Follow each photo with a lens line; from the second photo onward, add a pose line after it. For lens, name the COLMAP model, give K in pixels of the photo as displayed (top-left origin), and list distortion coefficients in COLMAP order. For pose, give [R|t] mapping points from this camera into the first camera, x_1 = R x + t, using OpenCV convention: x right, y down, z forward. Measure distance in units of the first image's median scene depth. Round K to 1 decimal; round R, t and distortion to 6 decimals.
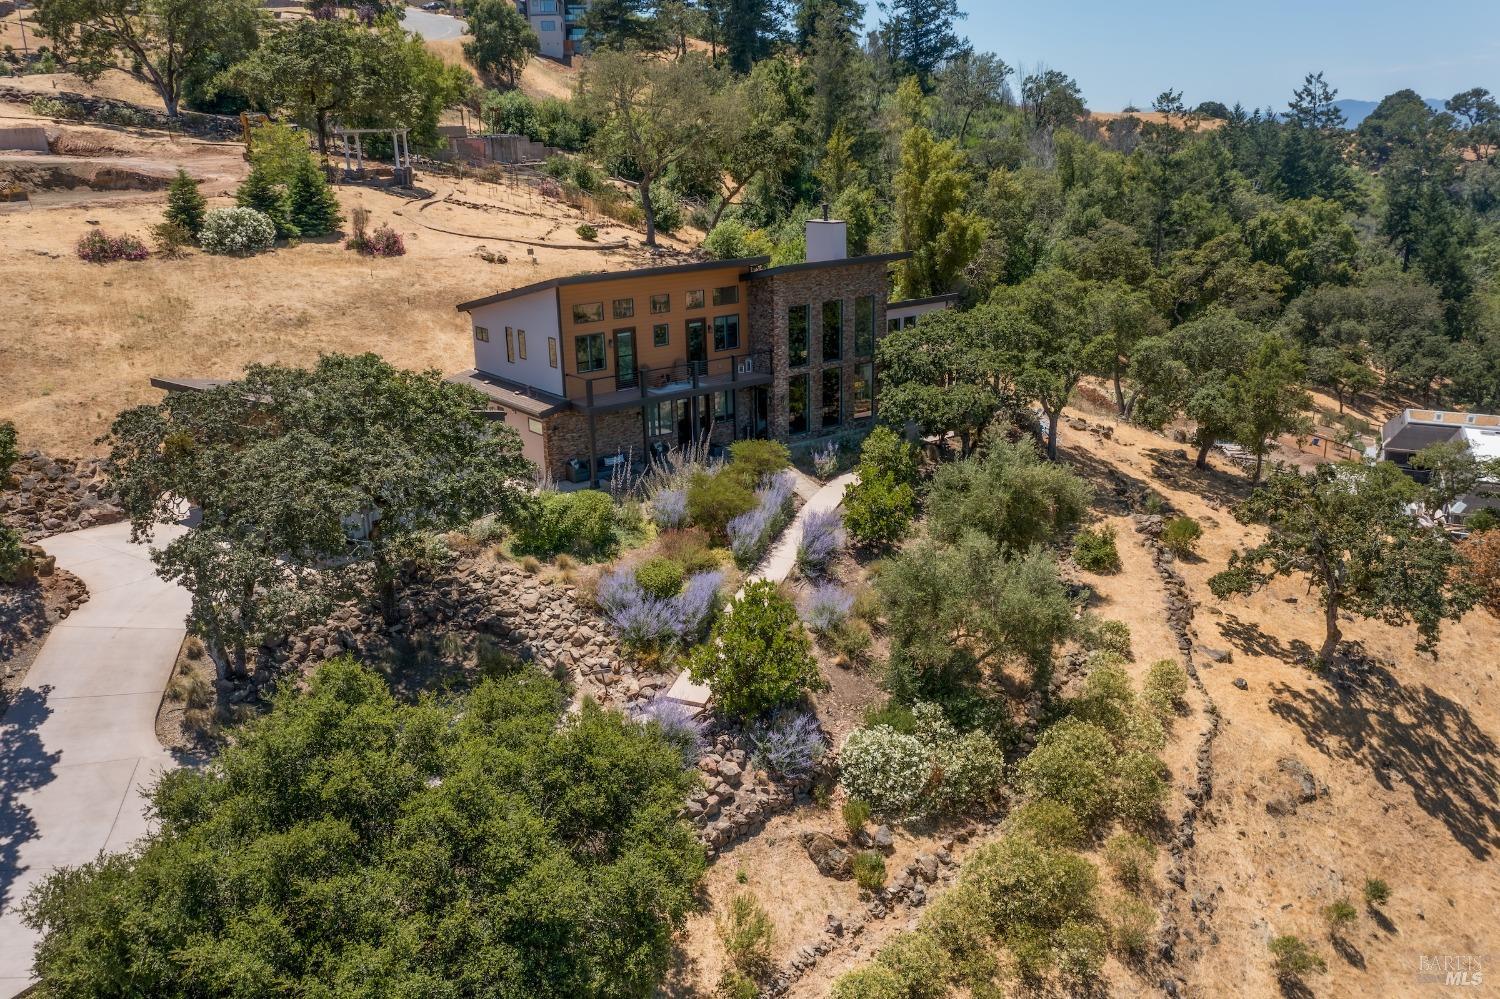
lens RADIAL K [[1169.5, 0, 731.7], [0, 1169.5, 495.5], [0, 0, 1]] dist [-0.015890, -0.000571]
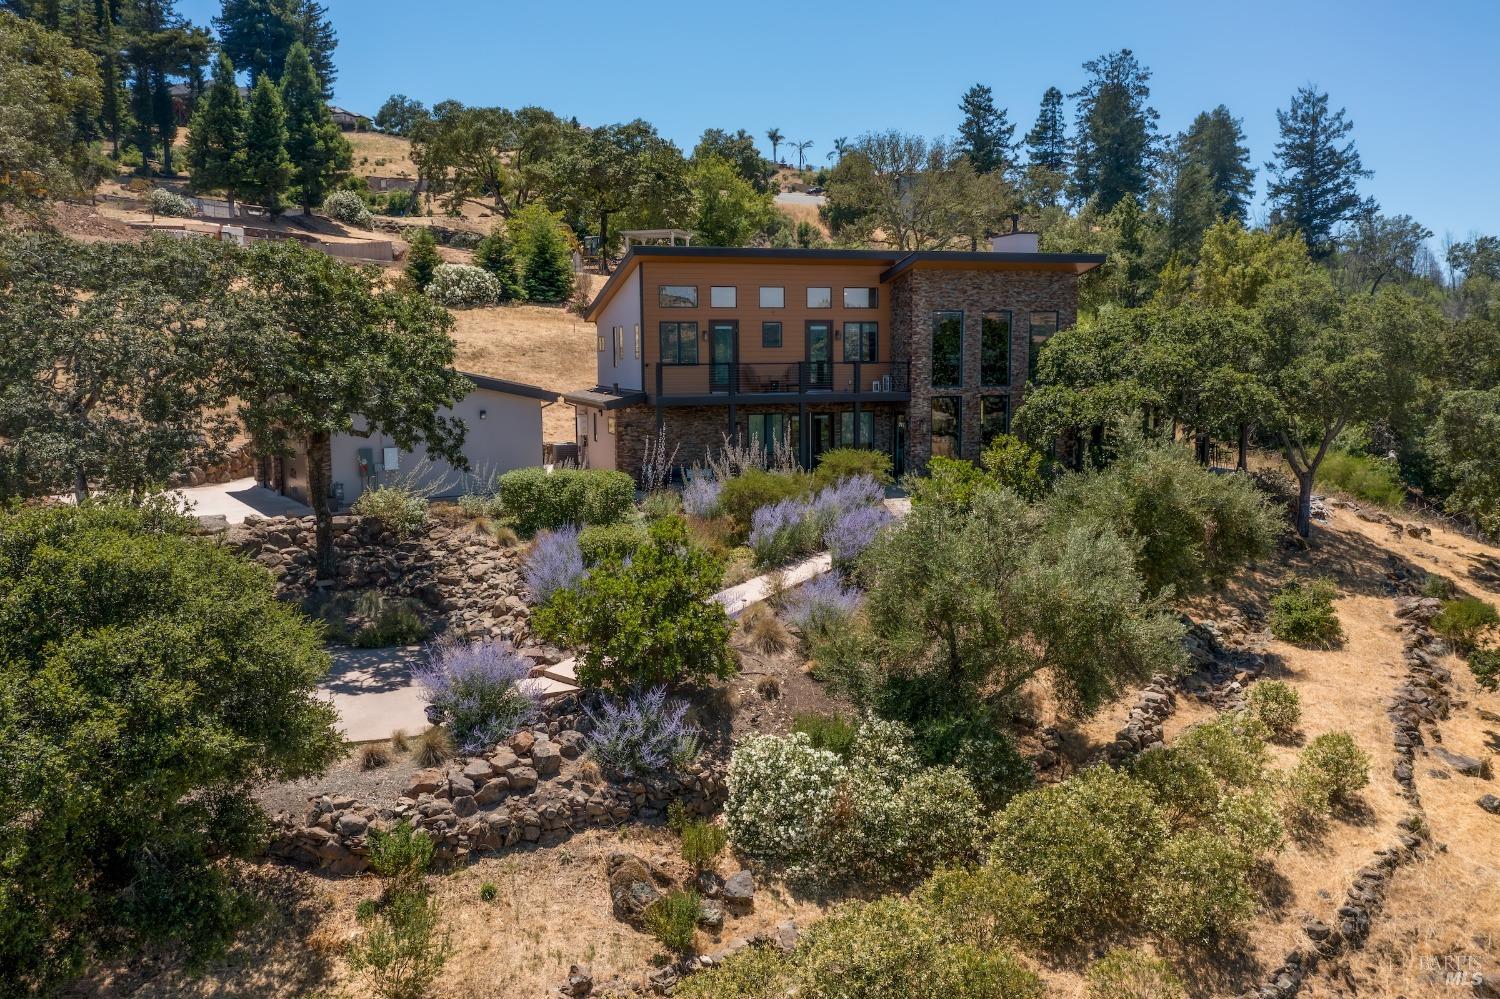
lens RADIAL K [[1169.5, 0, 731.7], [0, 1169.5, 495.5], [0, 0, 1]] dist [-0.015890, -0.000571]
pose [[0.942508, 0.057873, -0.329134, 0.203620], [-0.112894, 0.982129, -0.150593, 0.111835], [0.314537, 0.179093, 0.932198, 0.226357]]
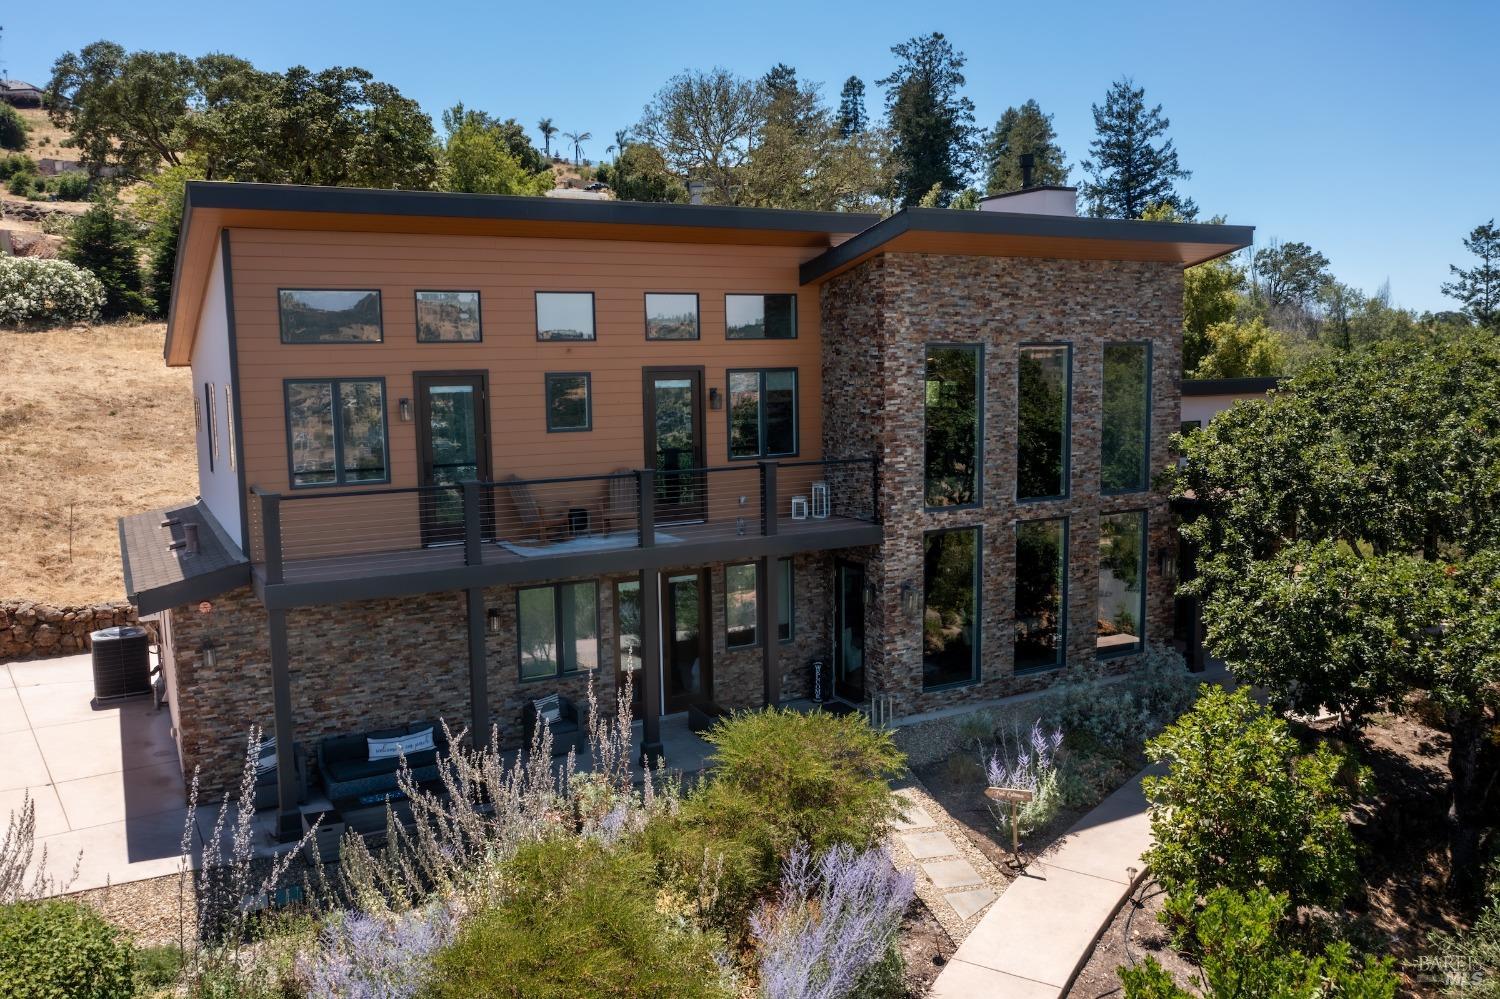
lens RADIAL K [[1200.7, 0, 750.0], [0, 1200.7, 499.5], [0, 0, 1]] dist [-0.025596, 0.004248]
pose [[0.989880, 0.024836, -0.139715, 0.050570], [-0.049128, 0.983658, -0.173212, -0.046302], [0.133130, 0.178323, 0.974924, 0.664736]]
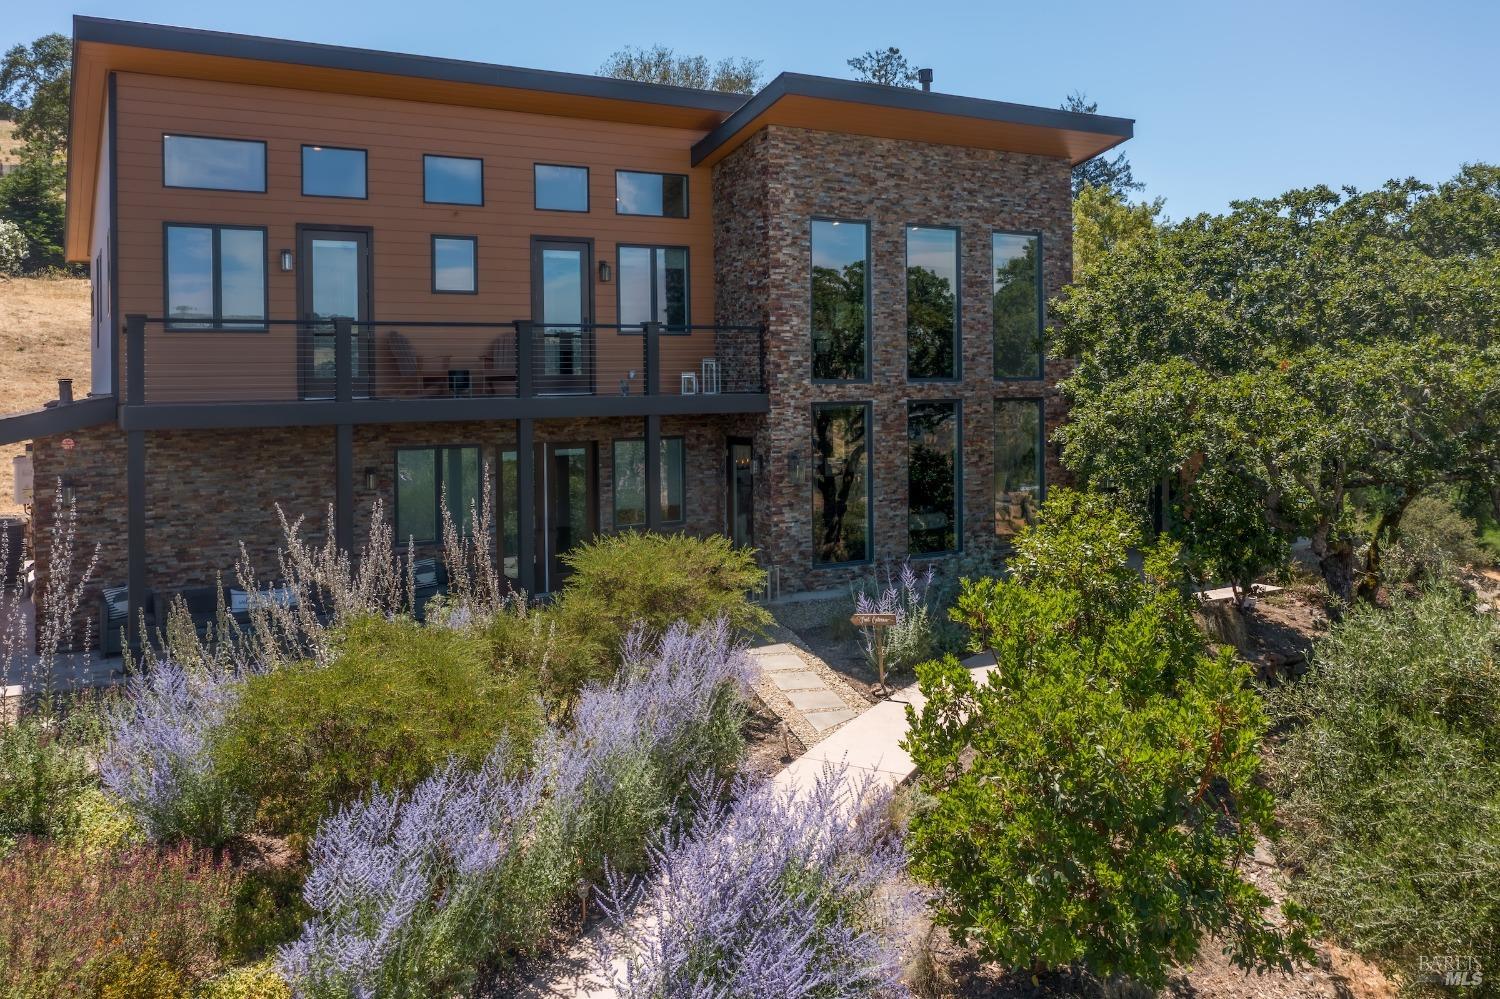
lens RADIAL K [[1235.7, 0, 751.9], [0, 1235.7, 377.4], [0, 0, 1]] dist [-0.028900, 0.005627]
pose [[0.993660, 0.012659, -0.111716, 0.079258], [-0.044947, 0.955511, -0.291509, 0.006313], [0.103056, 0.294682, 0.950022, 0.668516]]
